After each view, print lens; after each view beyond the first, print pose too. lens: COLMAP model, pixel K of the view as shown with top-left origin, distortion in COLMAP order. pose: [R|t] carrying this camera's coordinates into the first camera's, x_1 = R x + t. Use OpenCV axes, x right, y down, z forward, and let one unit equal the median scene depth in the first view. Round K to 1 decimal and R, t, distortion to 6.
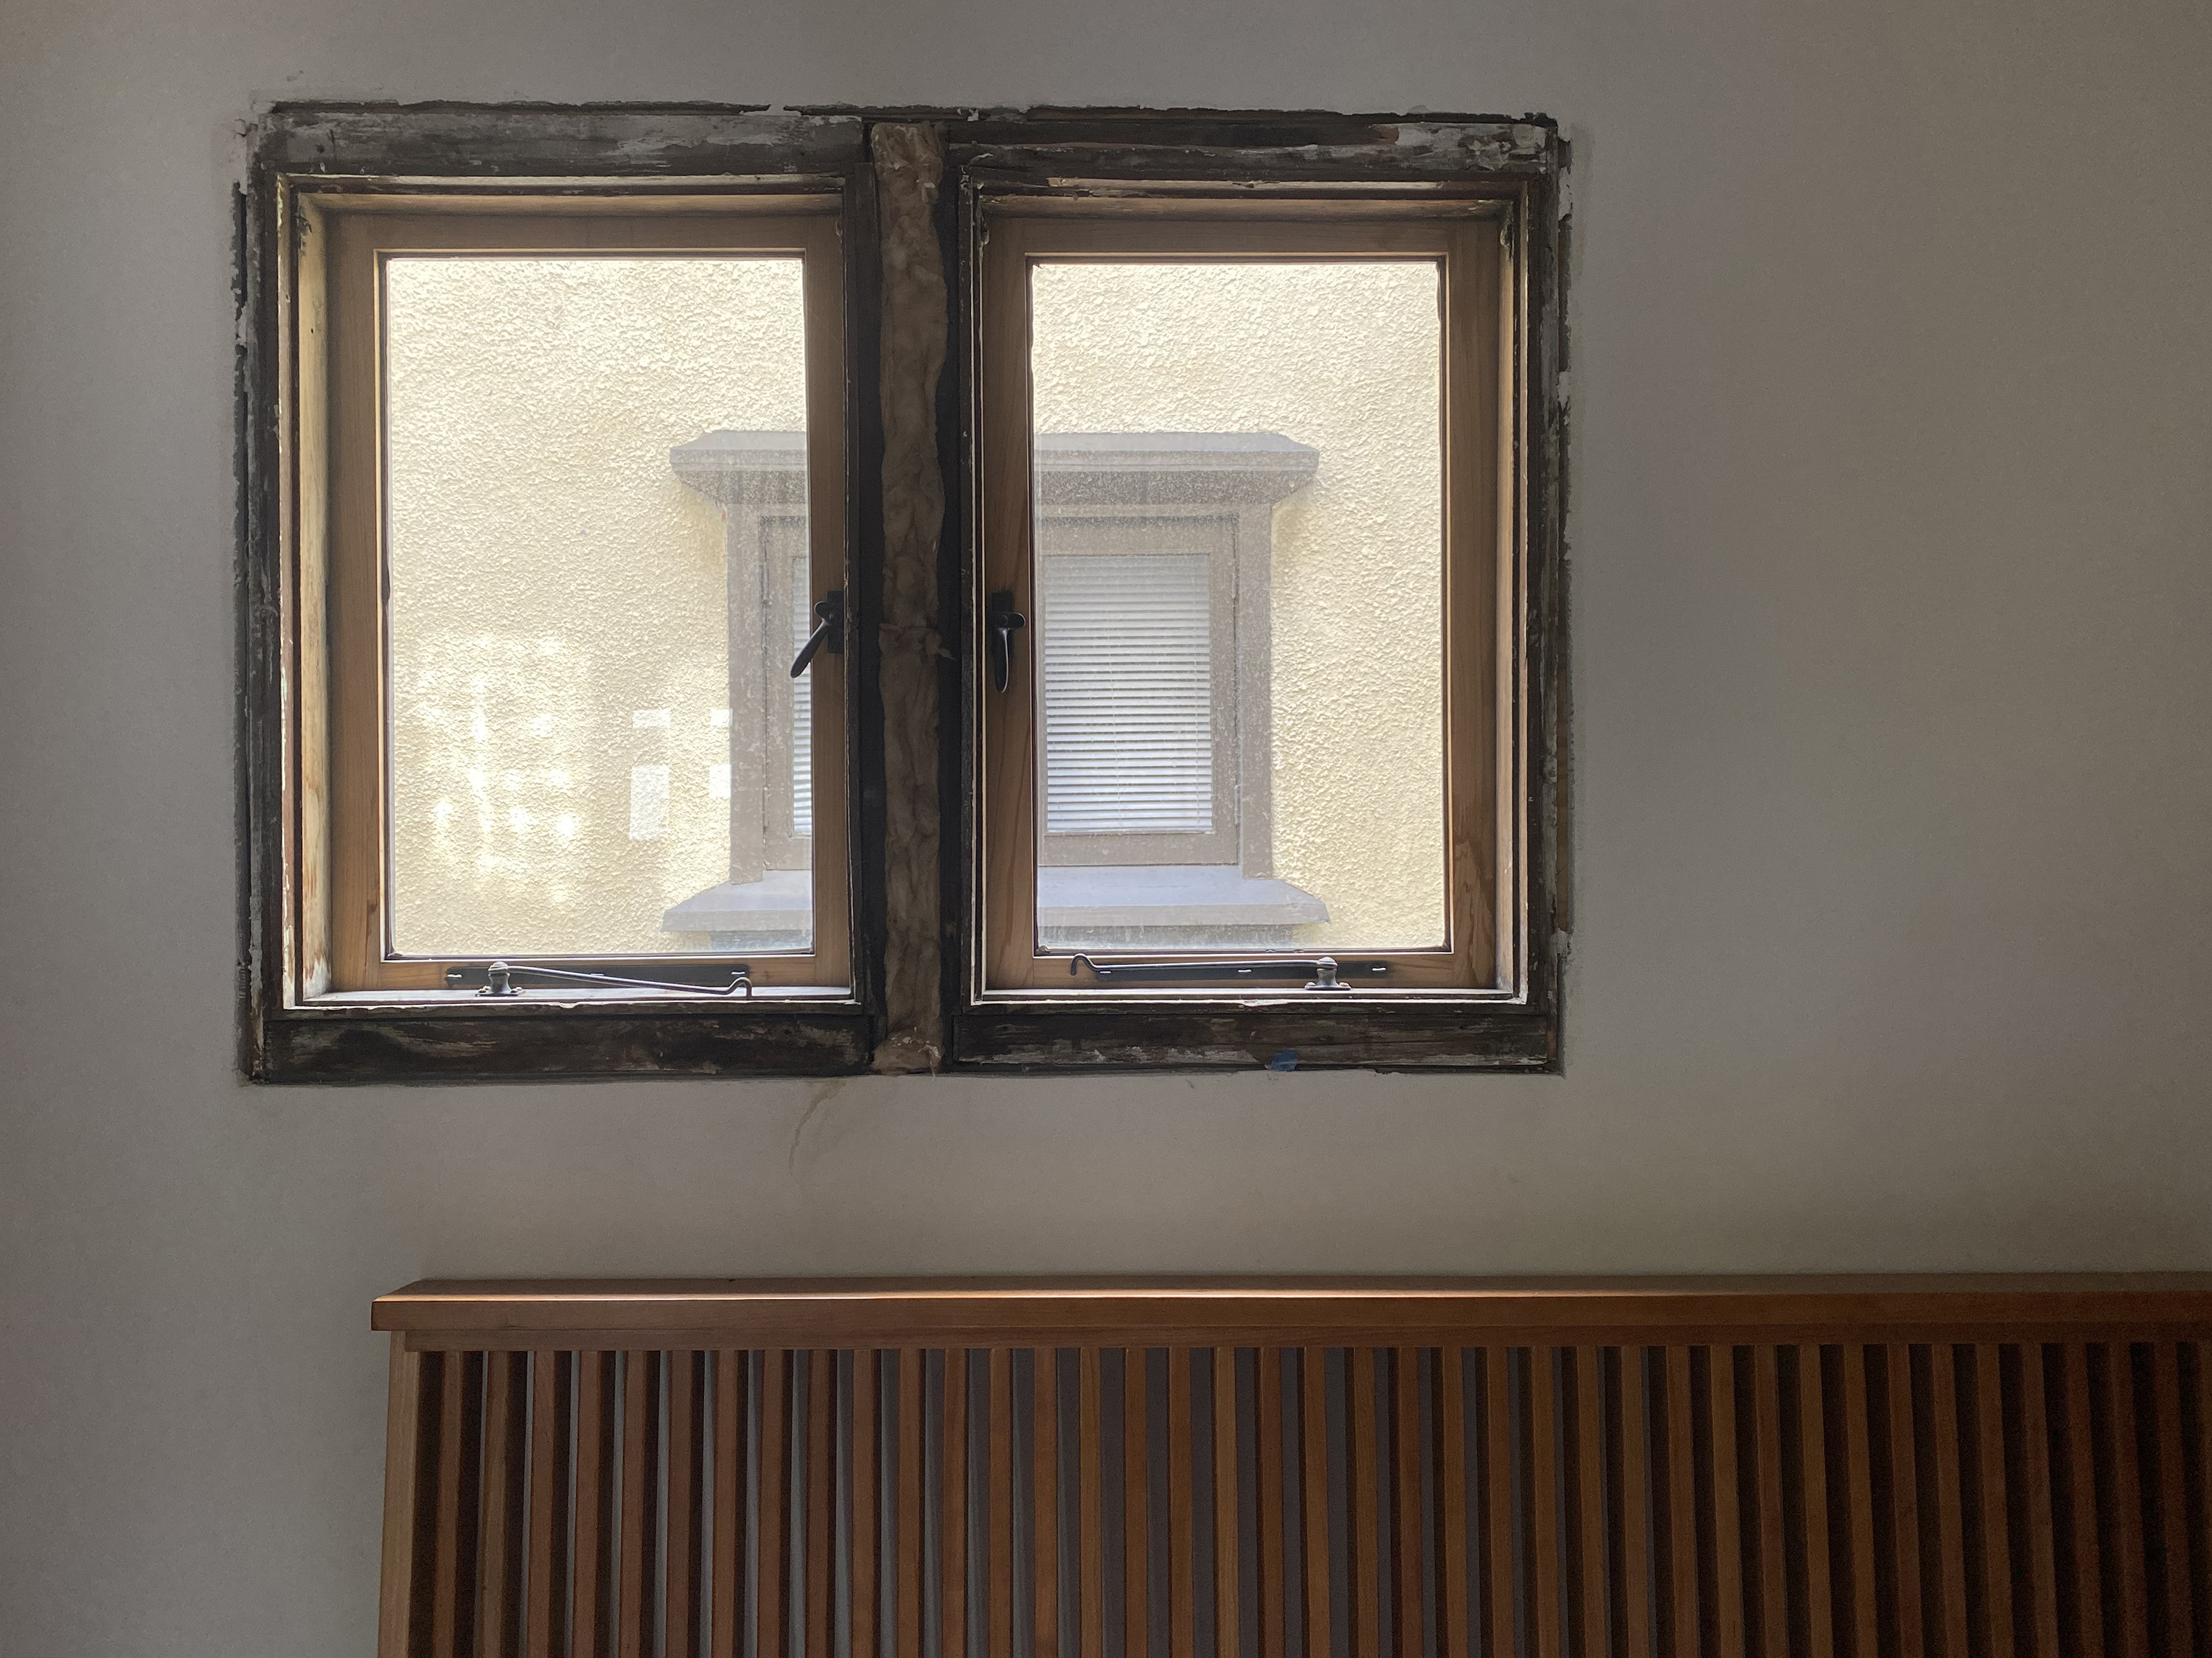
lens RADIAL K [[1670.8, 0, 1112.1], [0, 1670.8, 823.5], [0, 0, 1]] dist [-0.011584, -0.009011]
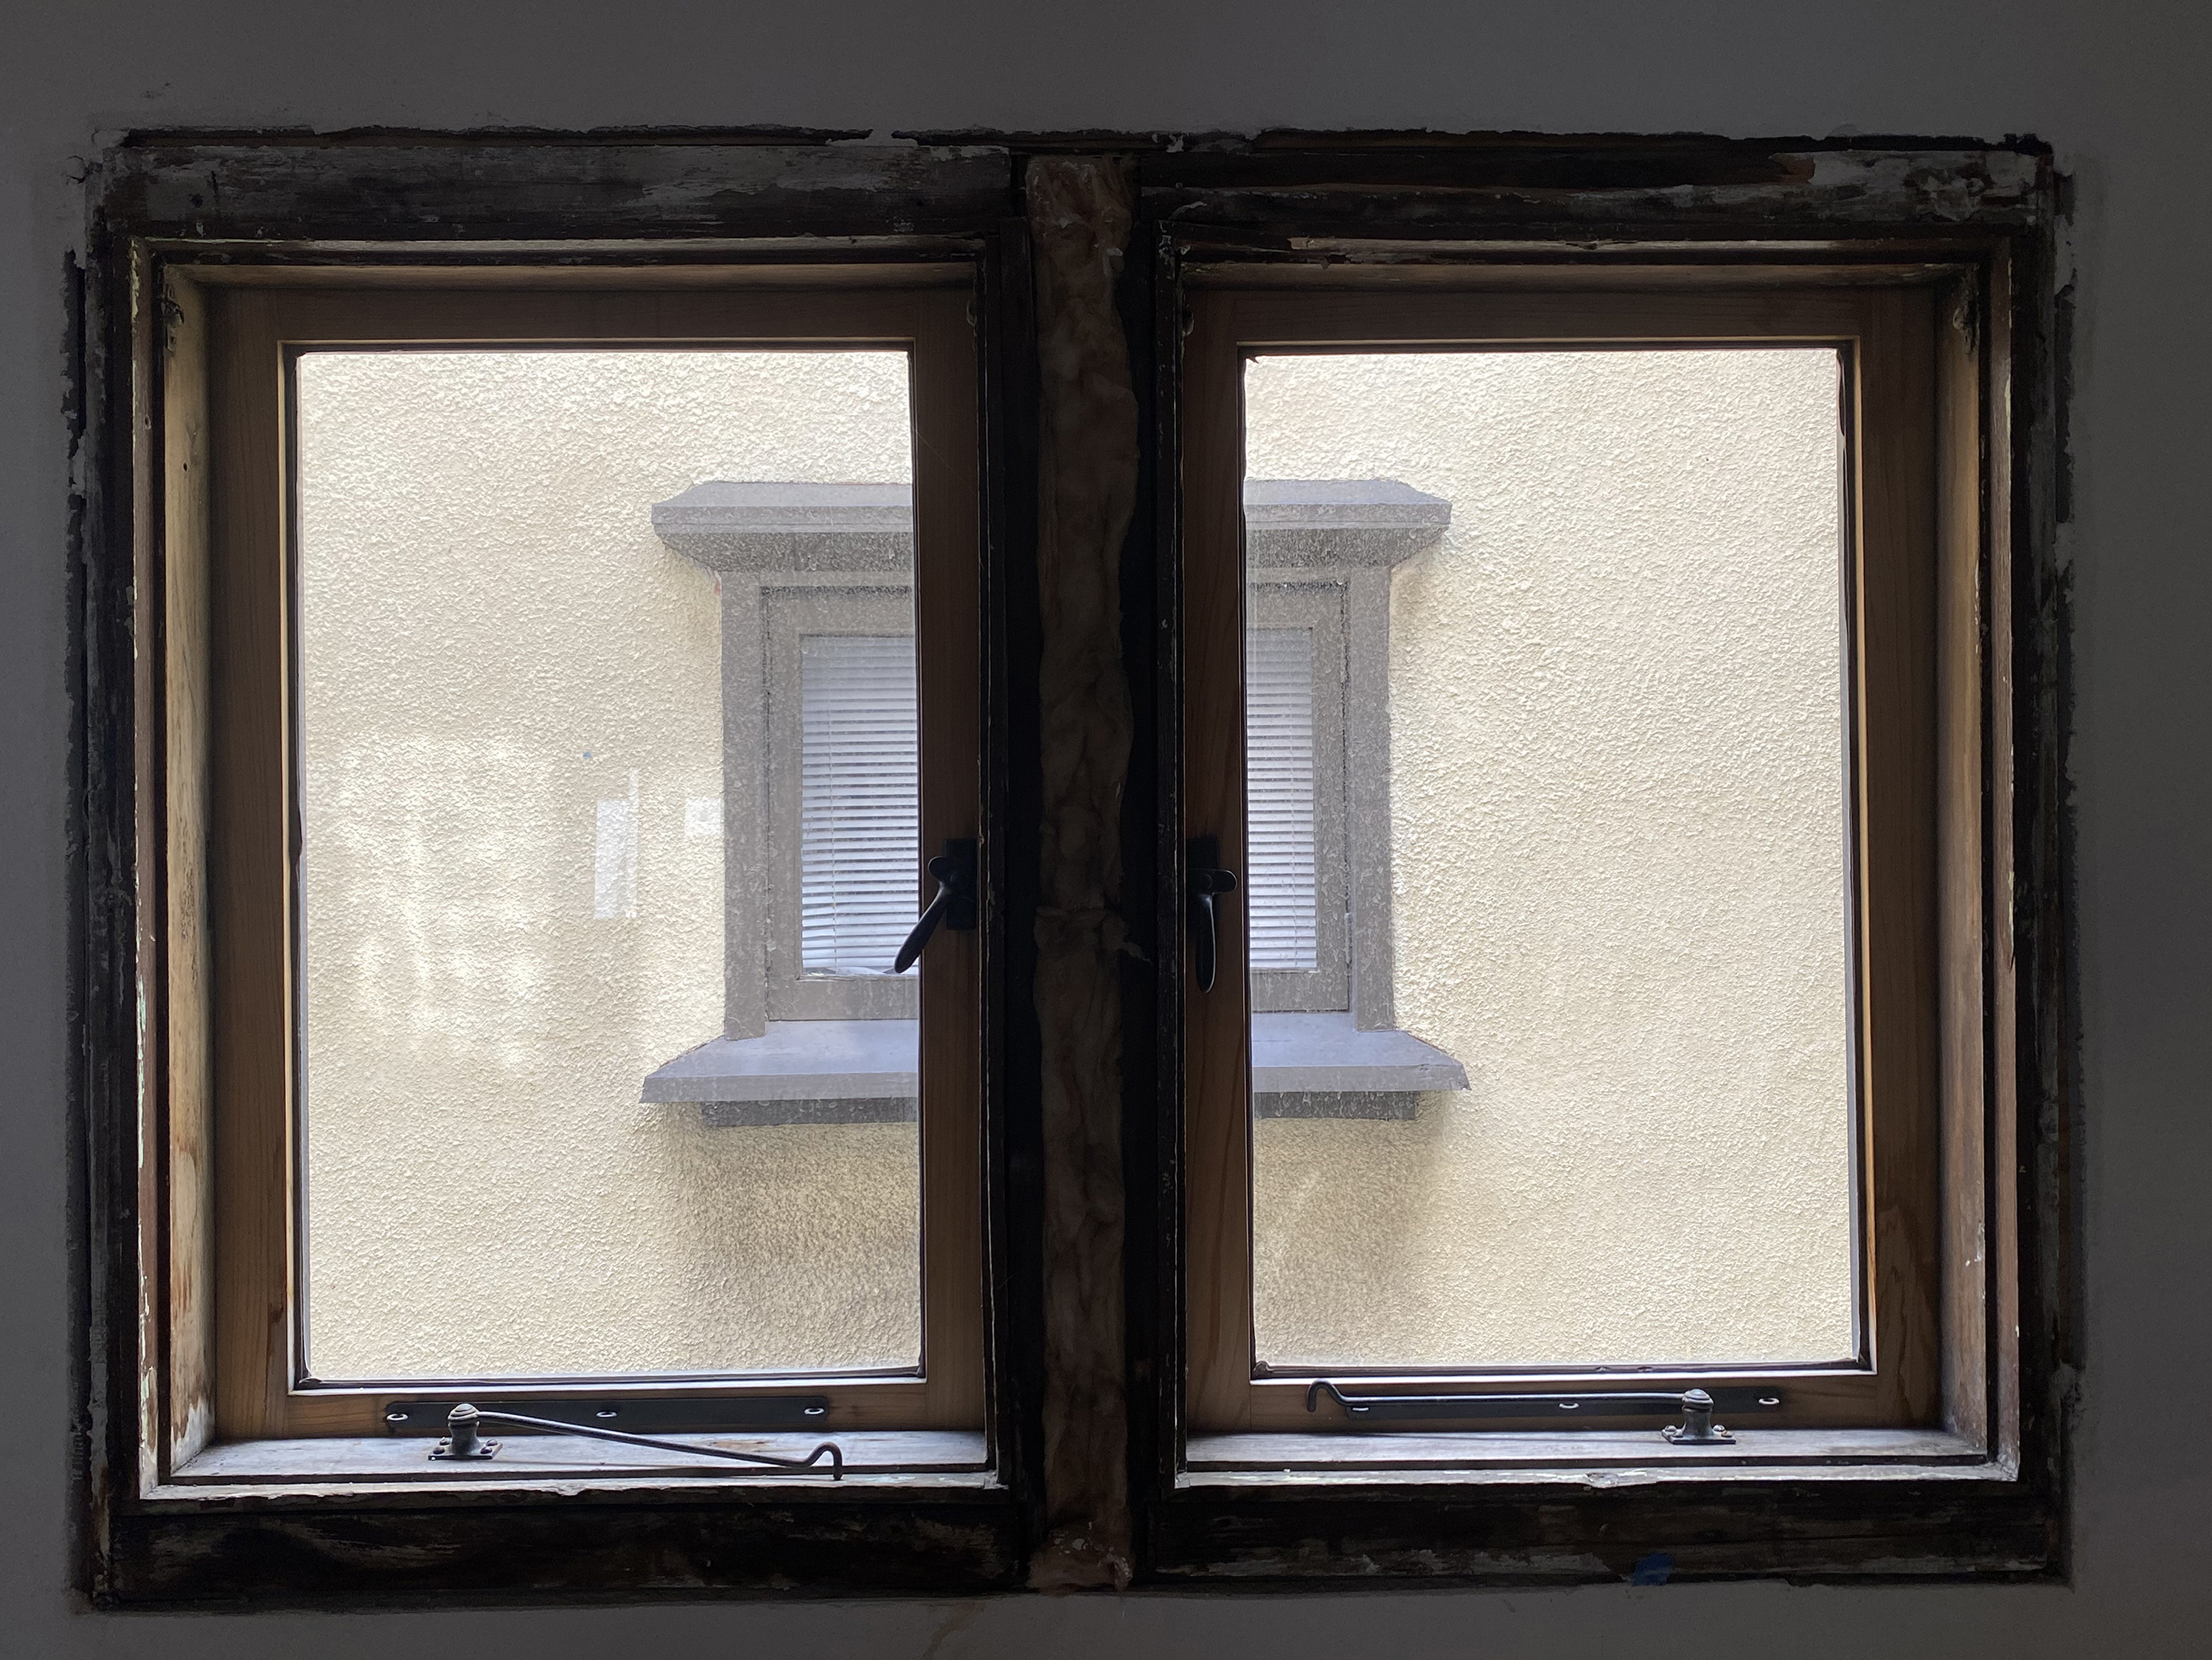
lens RADIAL K [[1859.6, 0, 1090.4], [0, 1859.6, 827.6], [0, 0, 1]] dist [-0.007264, -0.006445]
pose [[0.999945, -0.003111, -0.010044, -0.110378], [0.002979, 0.999909, -0.013128, -0.141883], [0.010084, 0.013098, 0.999863, 0.261111]]
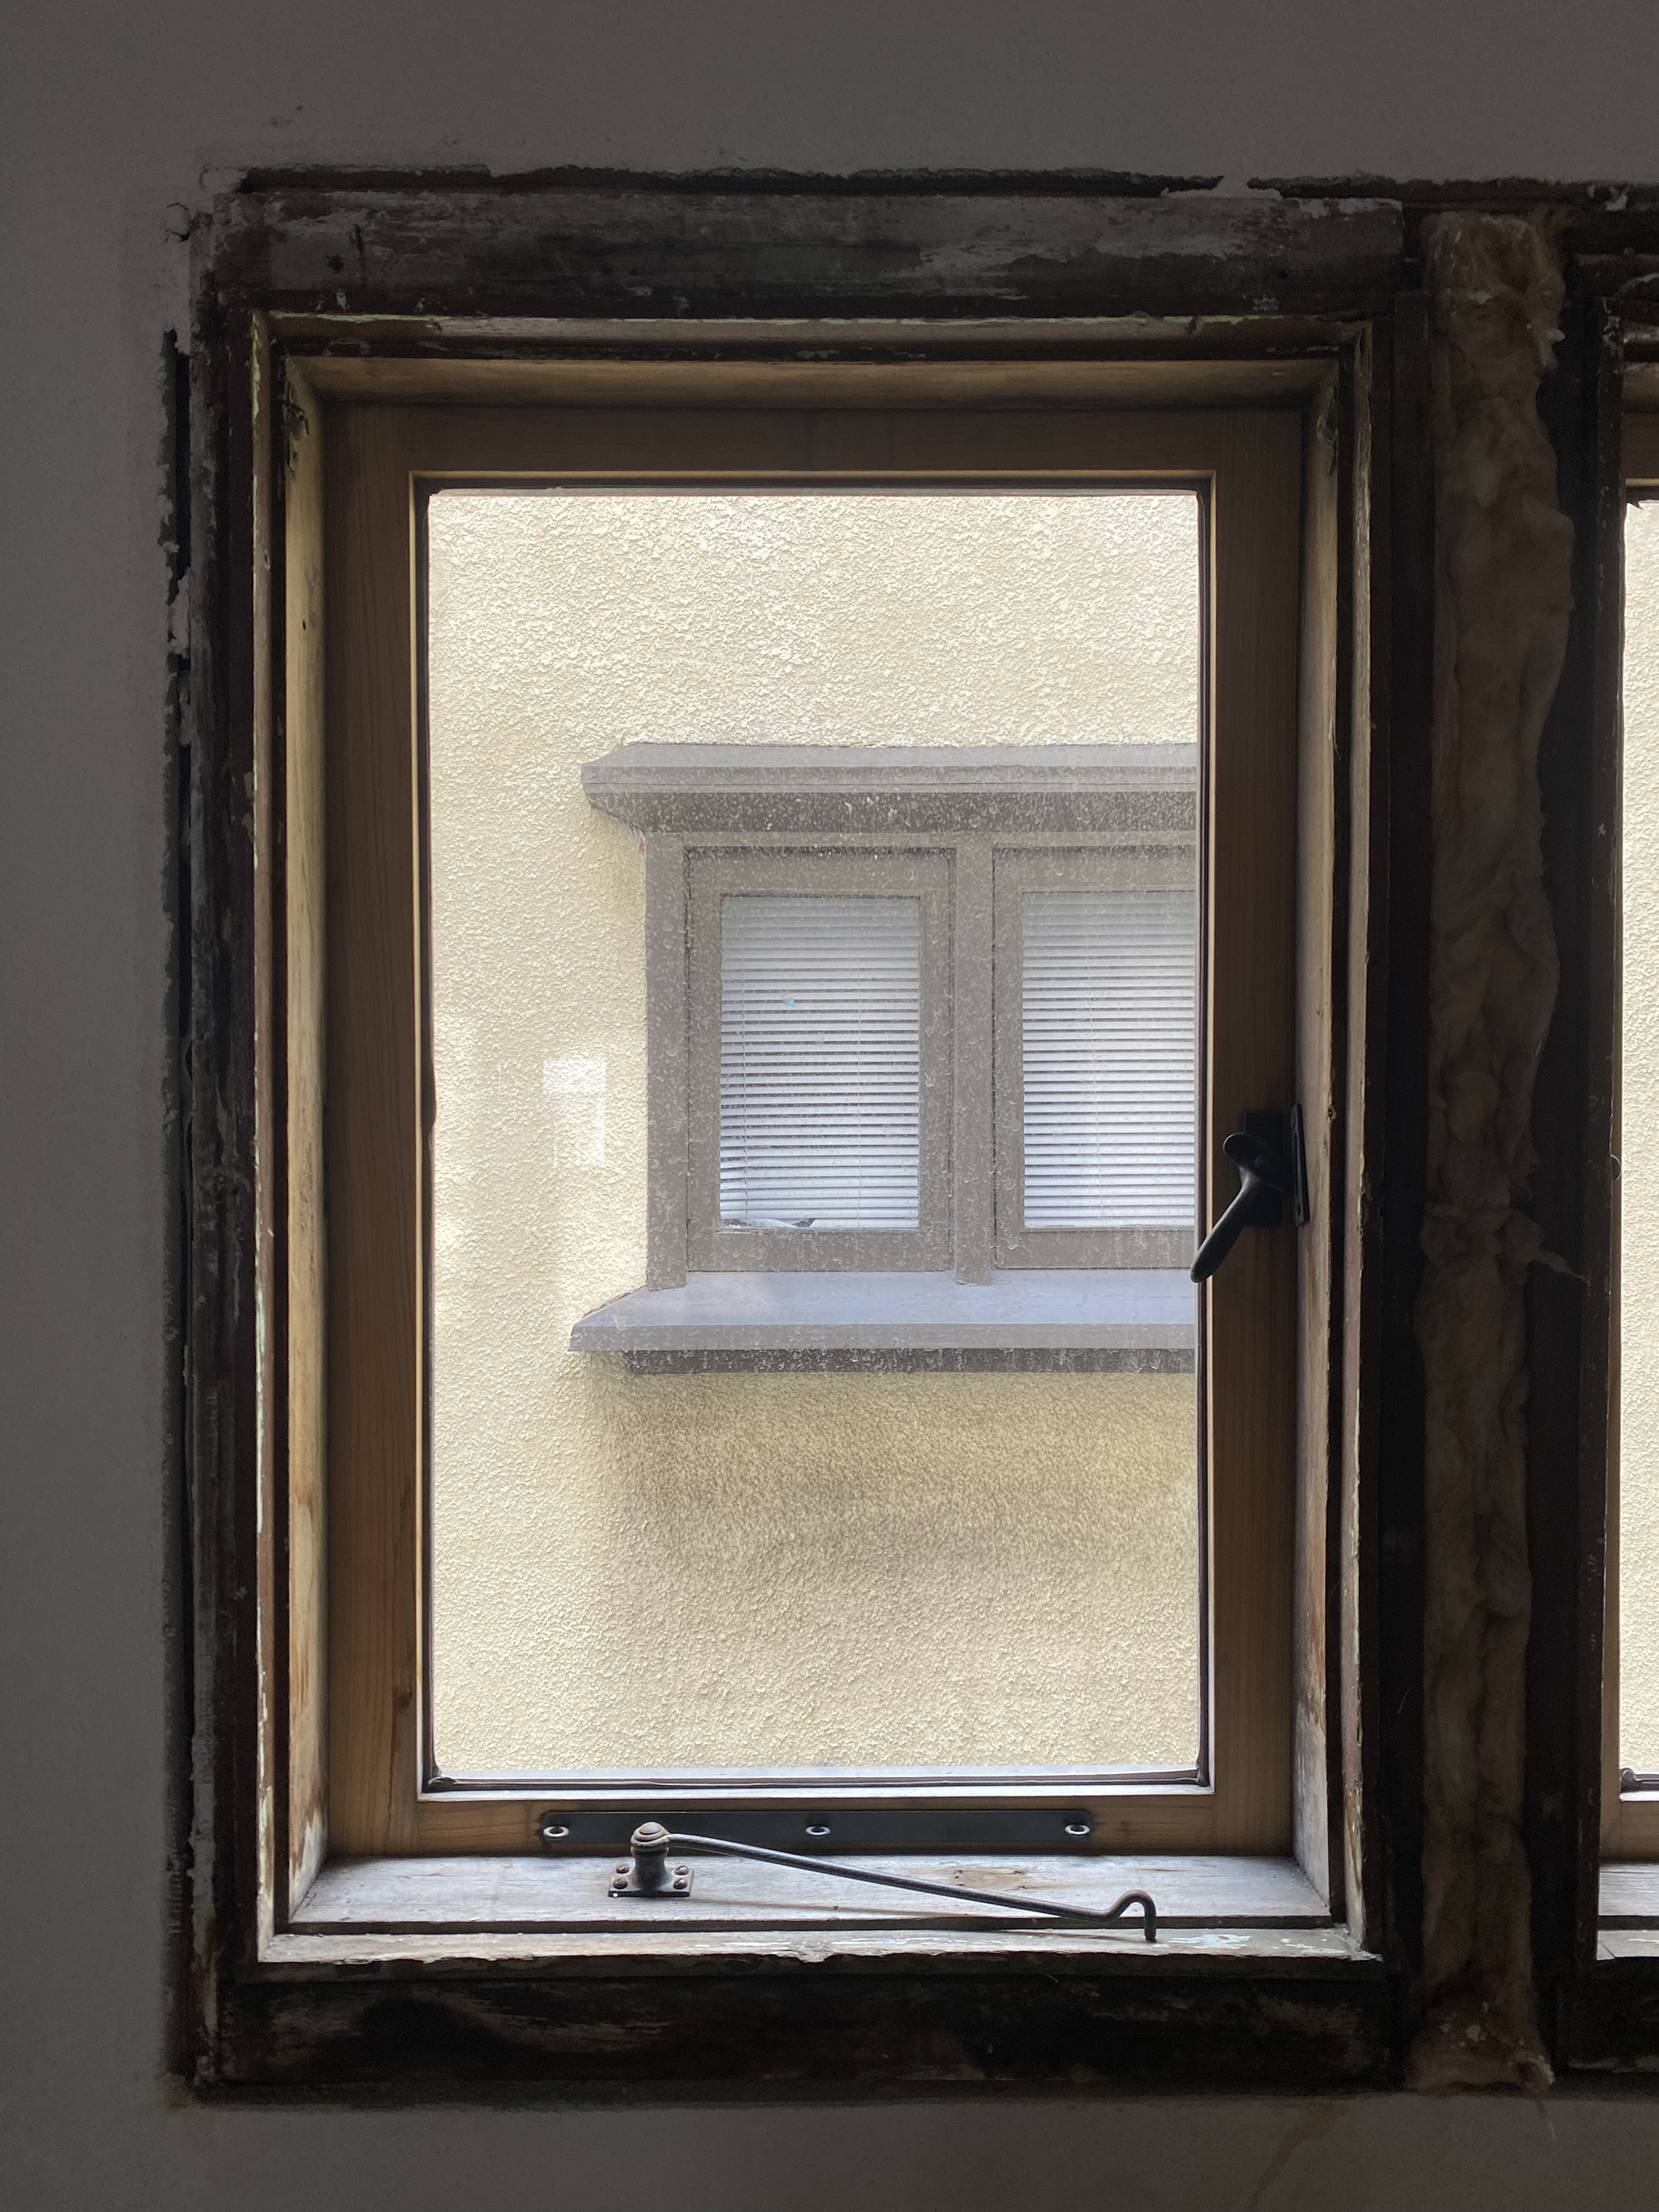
lens RADIAL K [[1635.9, 0, 829.5], [0, 1635.9, 1106.0], [0, 0, 1]] dist [-0.002972, -0.005810]
pose [[0.999666, 0.005573, -0.025254, -0.306967], [-0.005516, 0.999982, 0.002340, -0.149717], [0.025267, -0.002200, 0.999678, 0.498357]]
